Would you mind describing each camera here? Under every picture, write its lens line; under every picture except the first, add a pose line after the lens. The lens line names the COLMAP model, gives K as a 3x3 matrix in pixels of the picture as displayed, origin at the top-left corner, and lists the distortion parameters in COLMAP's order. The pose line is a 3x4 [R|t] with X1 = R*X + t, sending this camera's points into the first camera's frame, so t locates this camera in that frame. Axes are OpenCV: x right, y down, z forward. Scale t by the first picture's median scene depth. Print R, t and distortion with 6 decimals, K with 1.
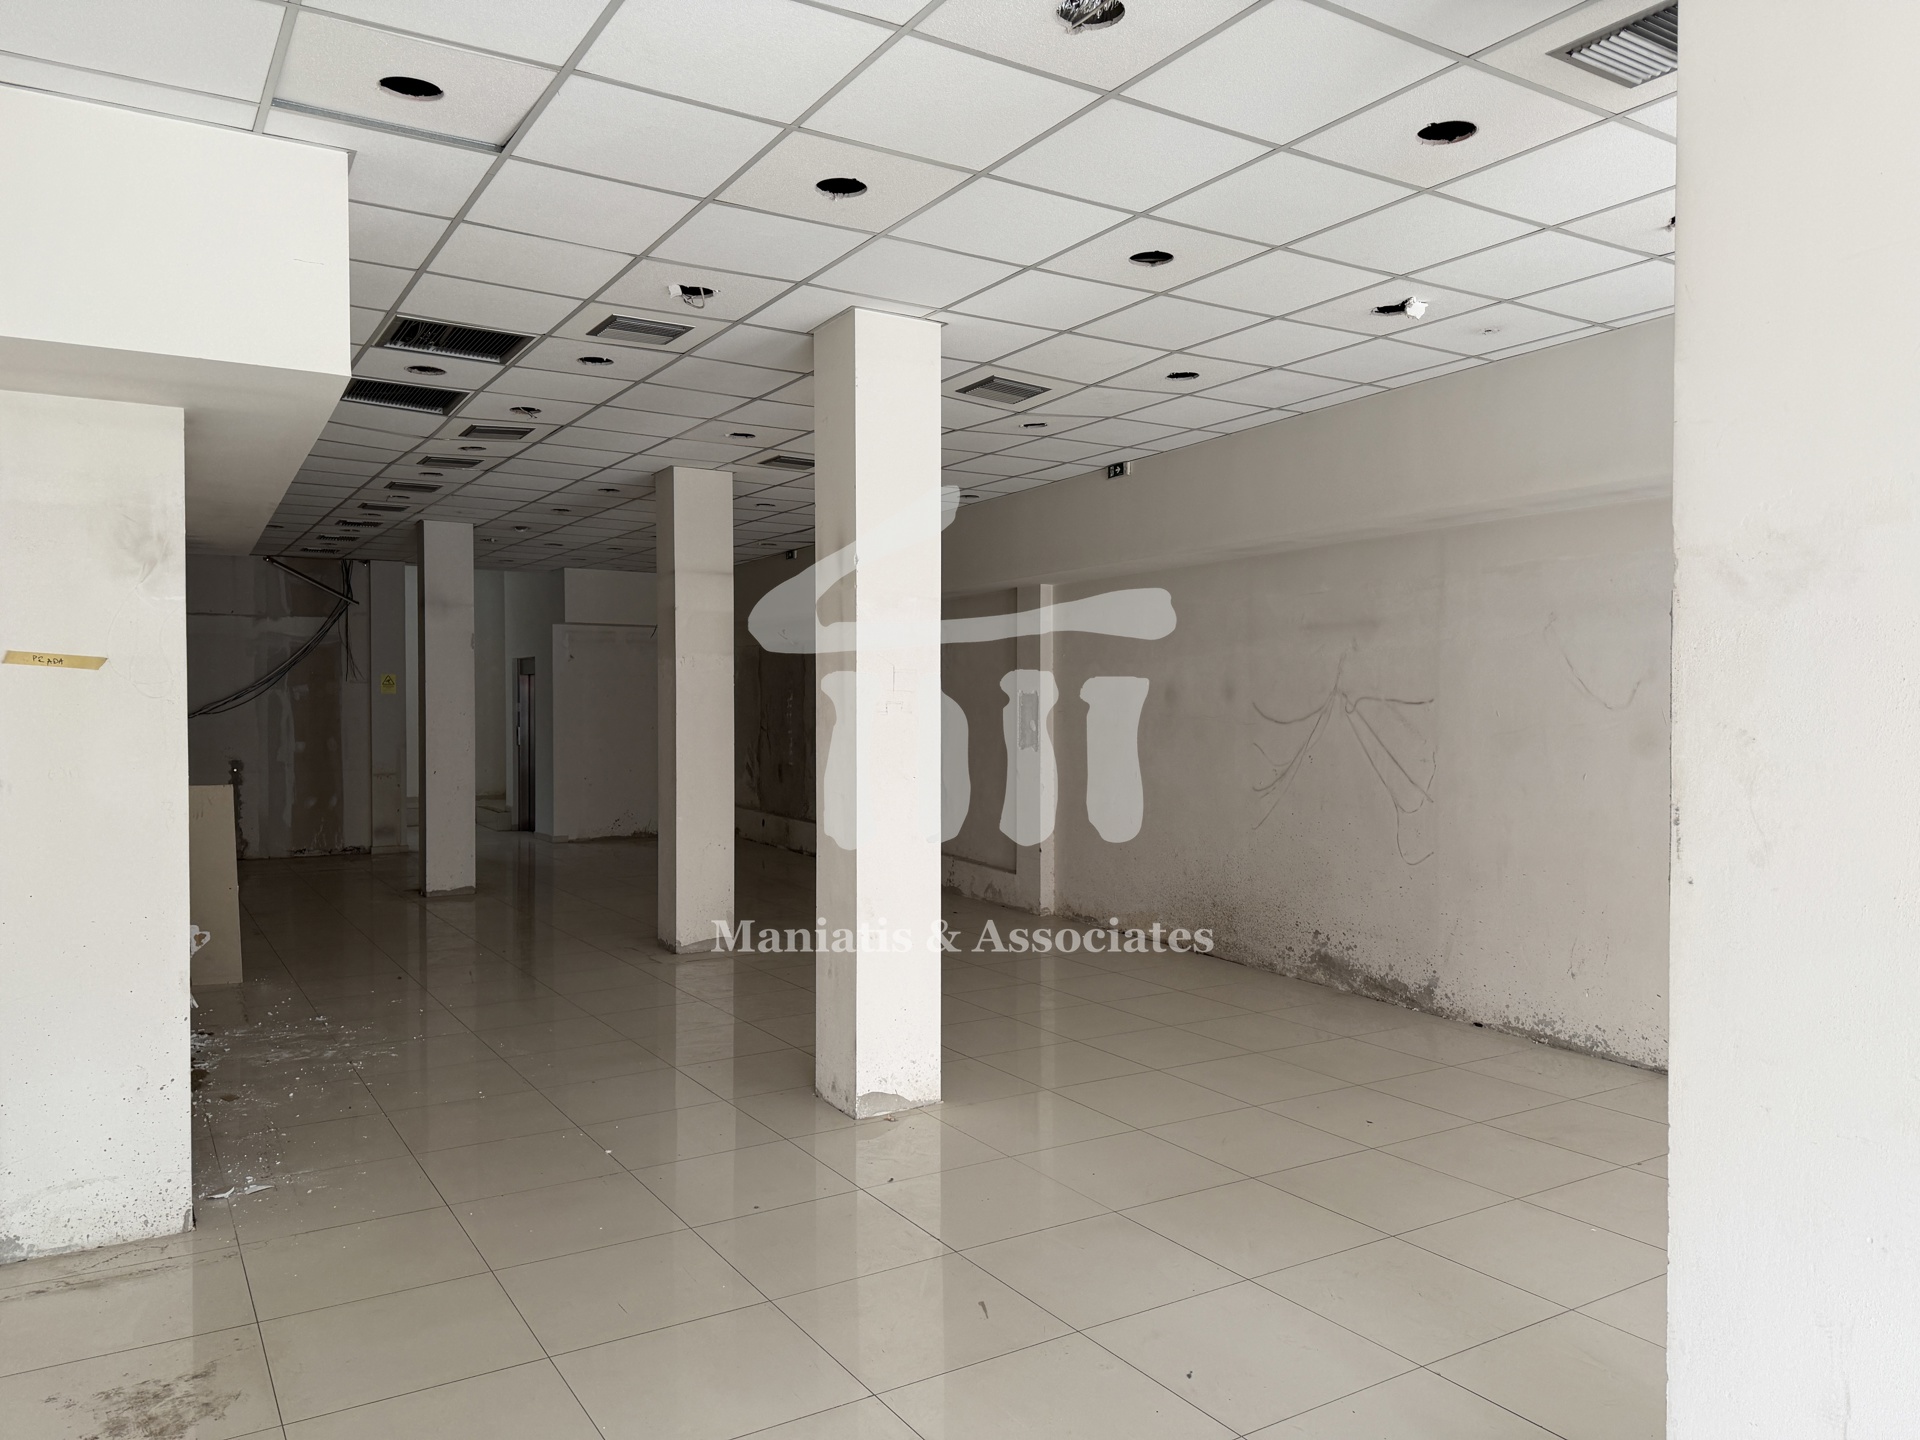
lens RADIAL K [[1347.9, 0, 959.6], [0, 1347.9, 723.1], [0, 0, 1]] dist [0.071123, -0.086517]
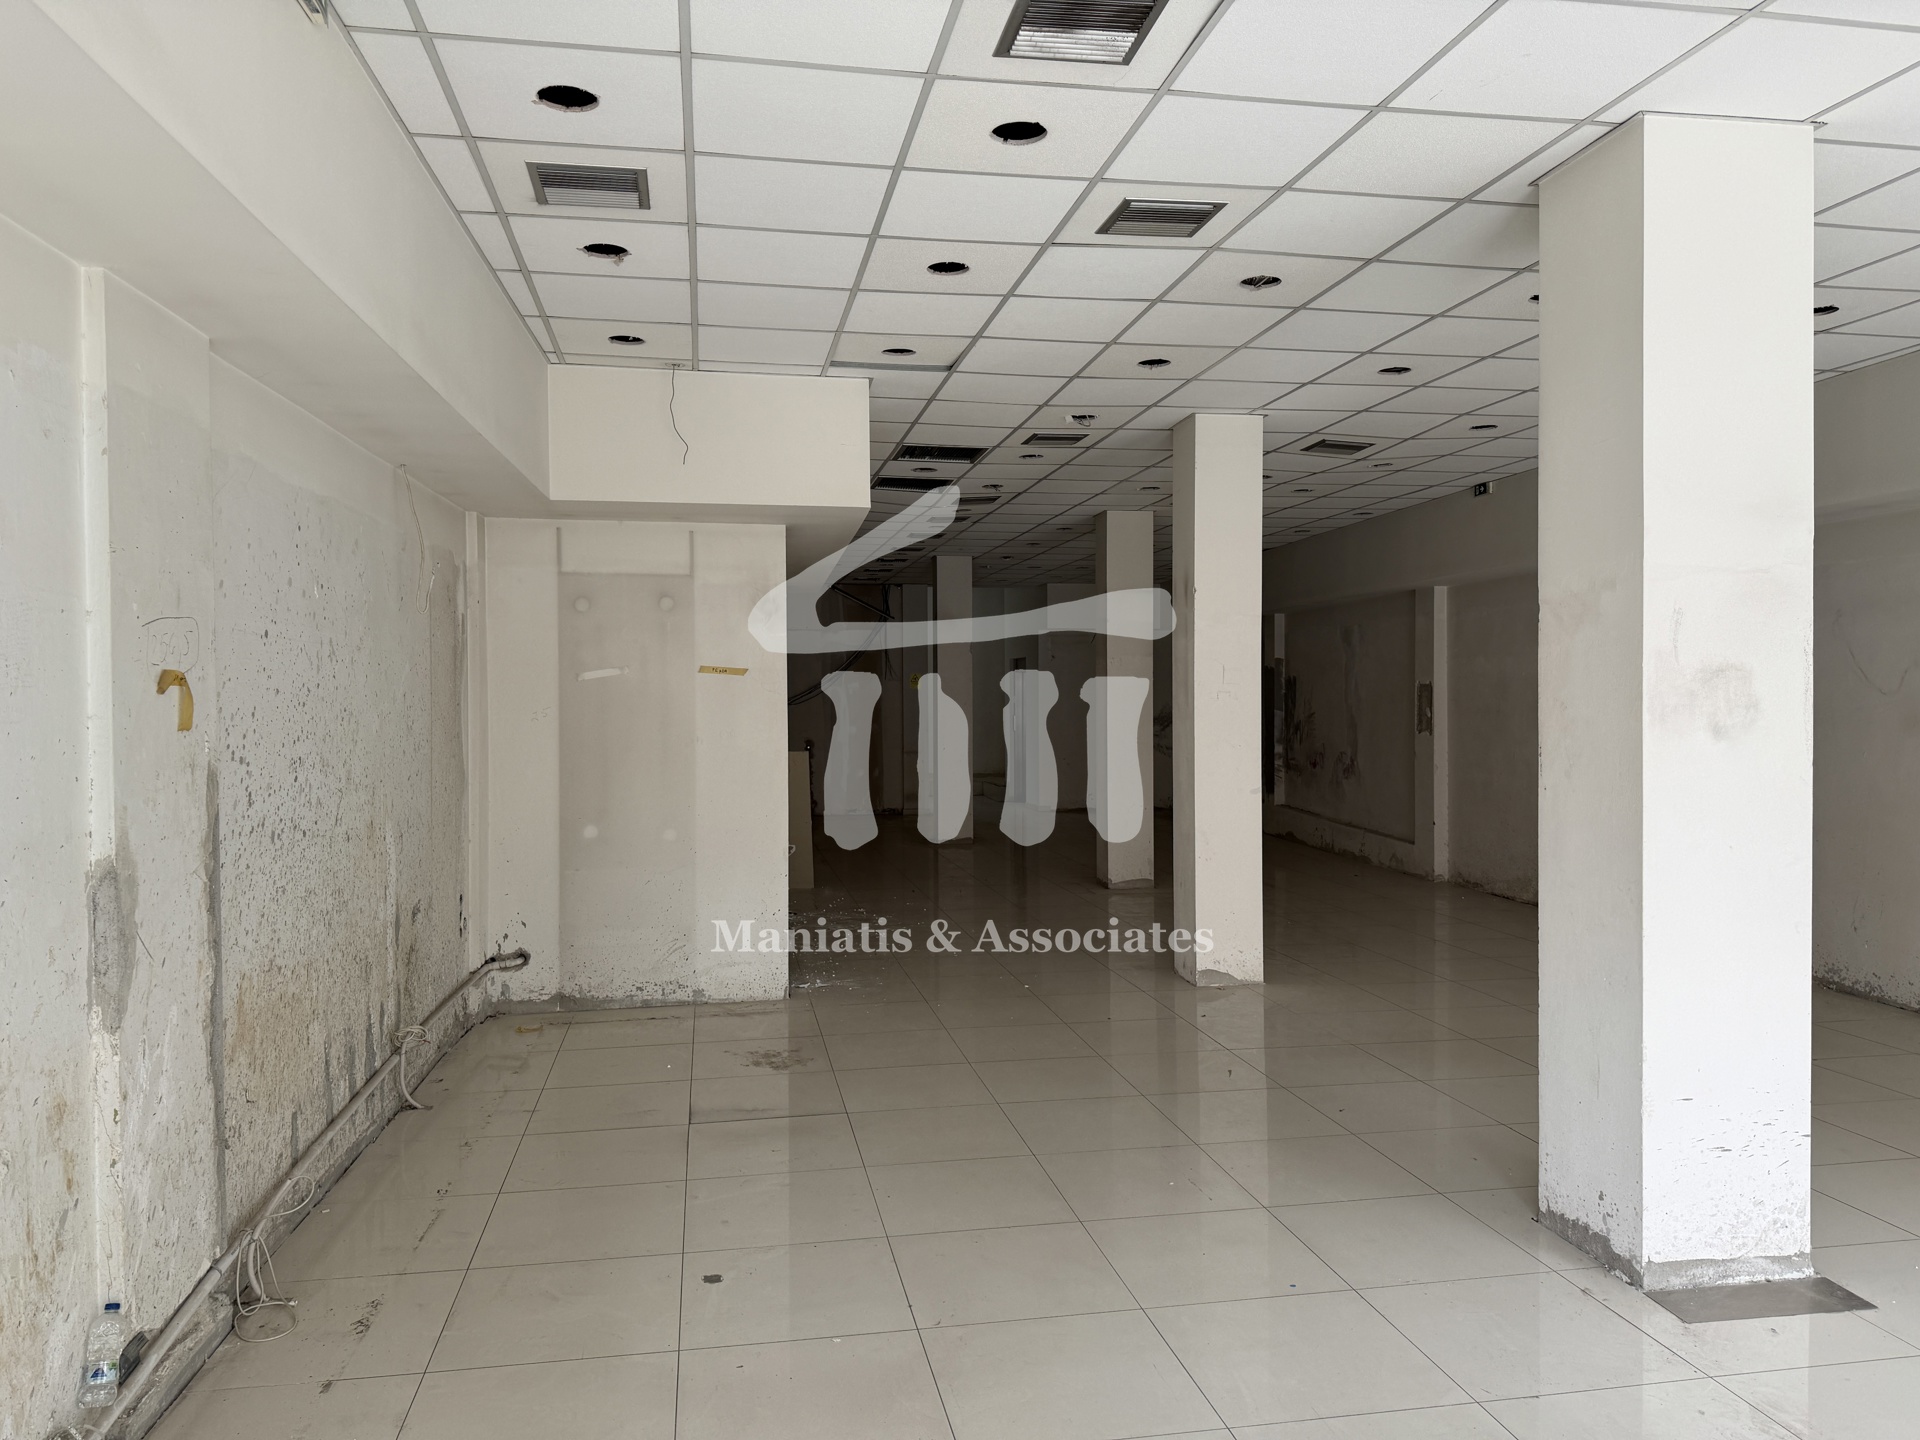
lens RADIAL K [[1347.9, 0, 951.2], [0, 1347.9, 716.0], [0, 0, 1]] dist [0.071123, -0.086517]
pose [[0.928564, 0.001201, -0.371171, 0.199426], [-0.001351, 0.999999, -0.000144, 0.010081], [0.371171, 0.000635, 0.928564, -0.386524]]
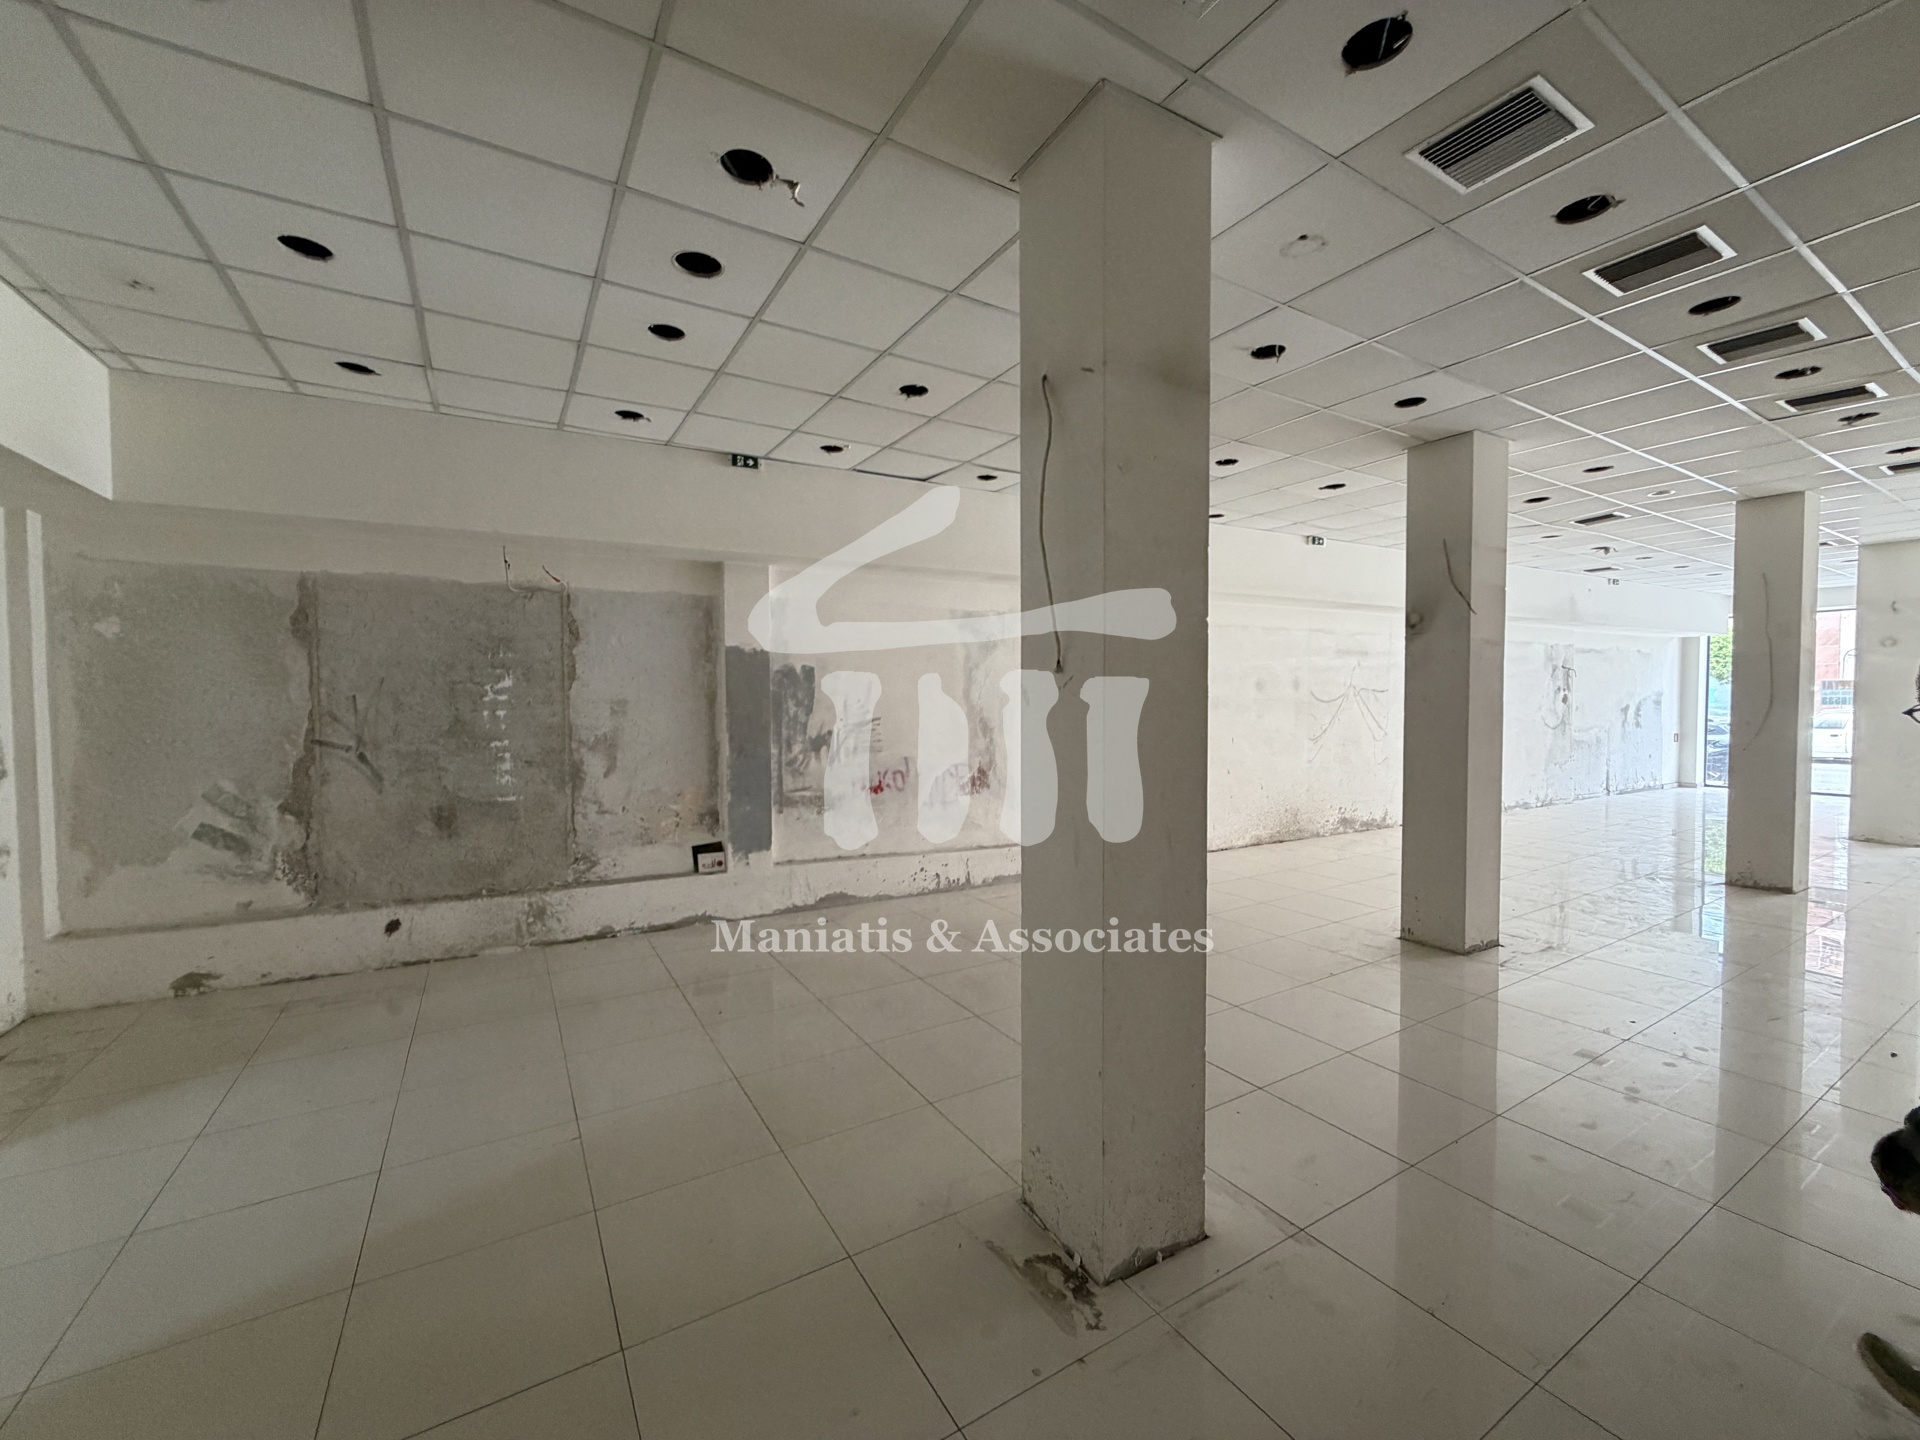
lens RADIAL K [[764.2, 0, 954.3], [0, 764.2, 719.0], [0, 0, 1]] dist [0.000522, -0.000295]
pose [[0.016427, -0.030433, 0.999402, -1.203348], [0.019290, 0.999360, 0.030115, -0.027054], [-0.999679, 0.018784, 0.017003, 2.180122]]
